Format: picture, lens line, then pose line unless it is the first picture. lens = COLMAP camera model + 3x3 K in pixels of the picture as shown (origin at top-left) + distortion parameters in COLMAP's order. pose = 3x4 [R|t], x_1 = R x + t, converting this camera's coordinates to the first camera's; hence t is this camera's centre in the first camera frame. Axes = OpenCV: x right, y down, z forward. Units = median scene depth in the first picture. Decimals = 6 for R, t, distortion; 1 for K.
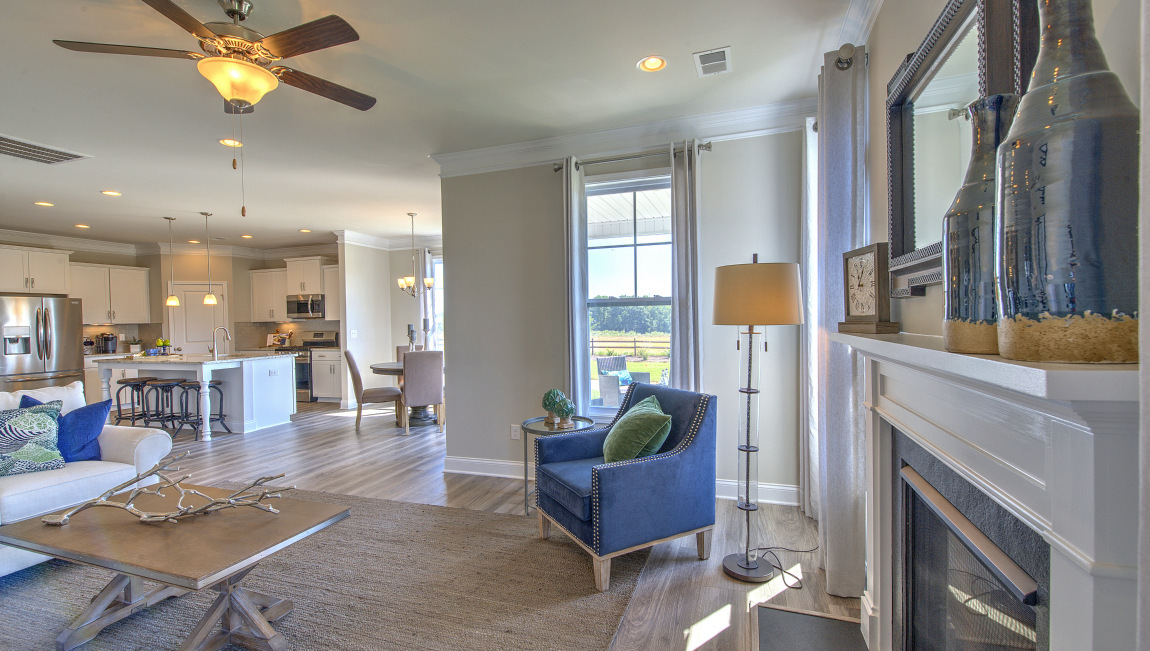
lens RADIAL K [[490.2, 0, 571.1], [0, 490.2, 327.8], [0, 0, 1]] dist [-0.001150, -0.000846]
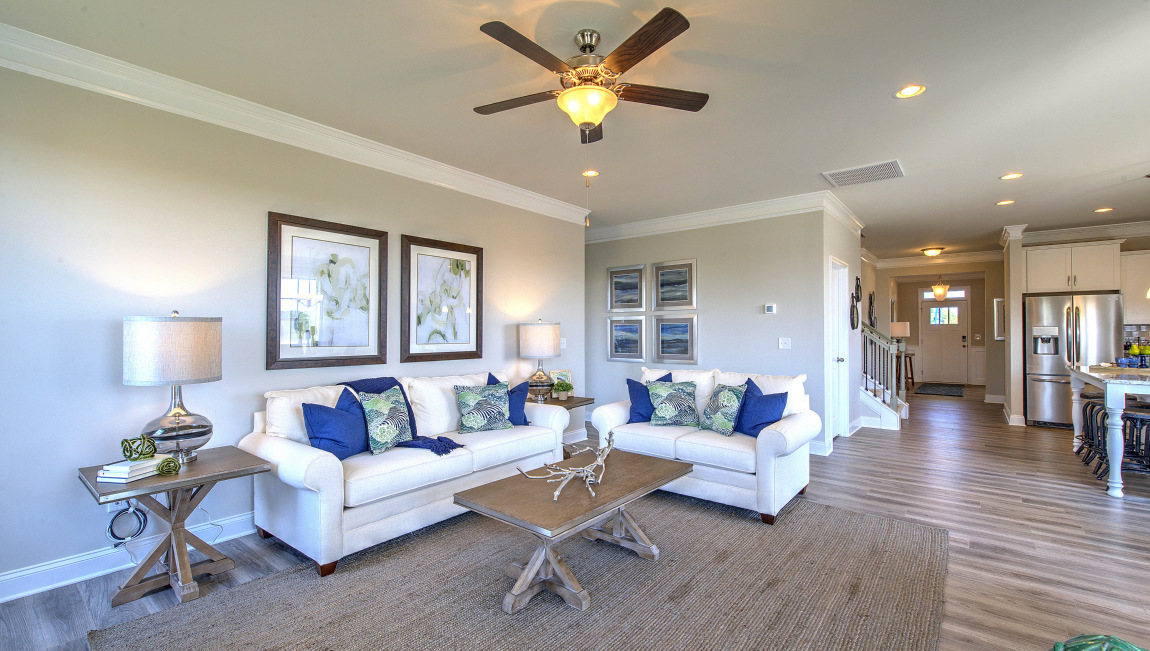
lens RADIAL K [[490.2, 0, 579.4], [0, 490.2, 327.7], [0, 0, 1]] dist [-0.001150, -0.000846]
pose [[-0.343517, 0.008623, -0.939107, 0.132832], [-0.007395, 0.999902, 0.011886, -0.005081], [0.939117, 0.011028, -0.343420, 0.476215]]
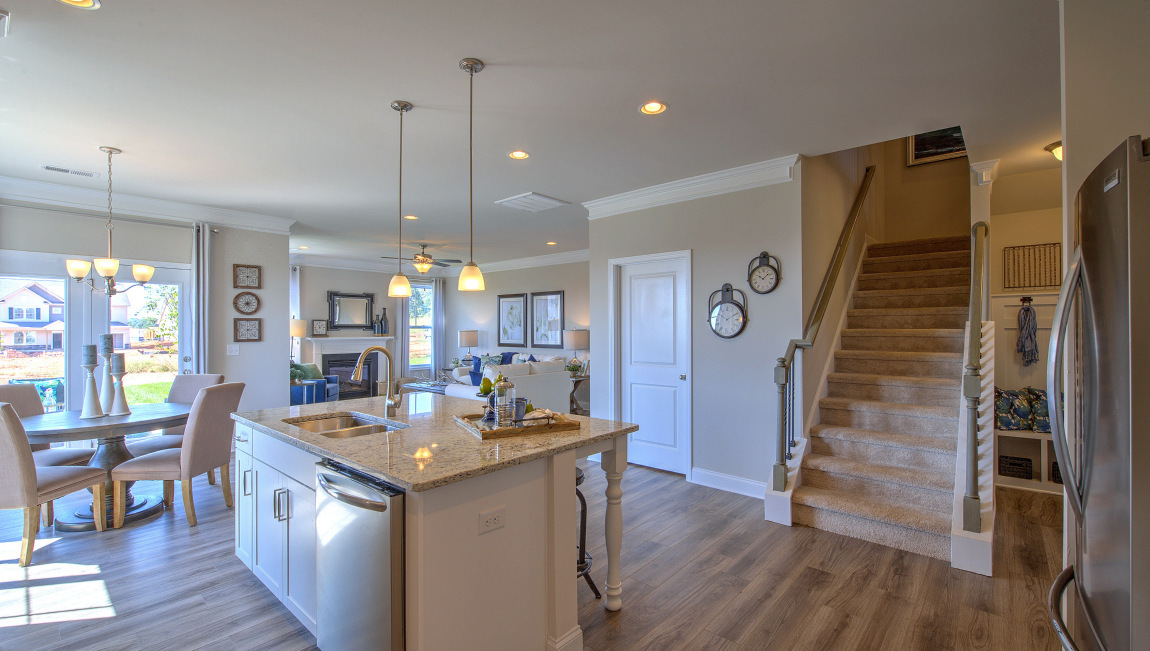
lens RADIAL K [[490.2, 0, 575.3], [0, 490.2, 327.2], [0, 0, 1]] dist [-0.001150, -0.000846]
pose [[-0.926788, 0.020084, 0.375047, -1.061990], [0.024027, 0.999694, 0.005838, -0.017715], [-0.374815, 0.014422, -0.926987, 1.365457]]
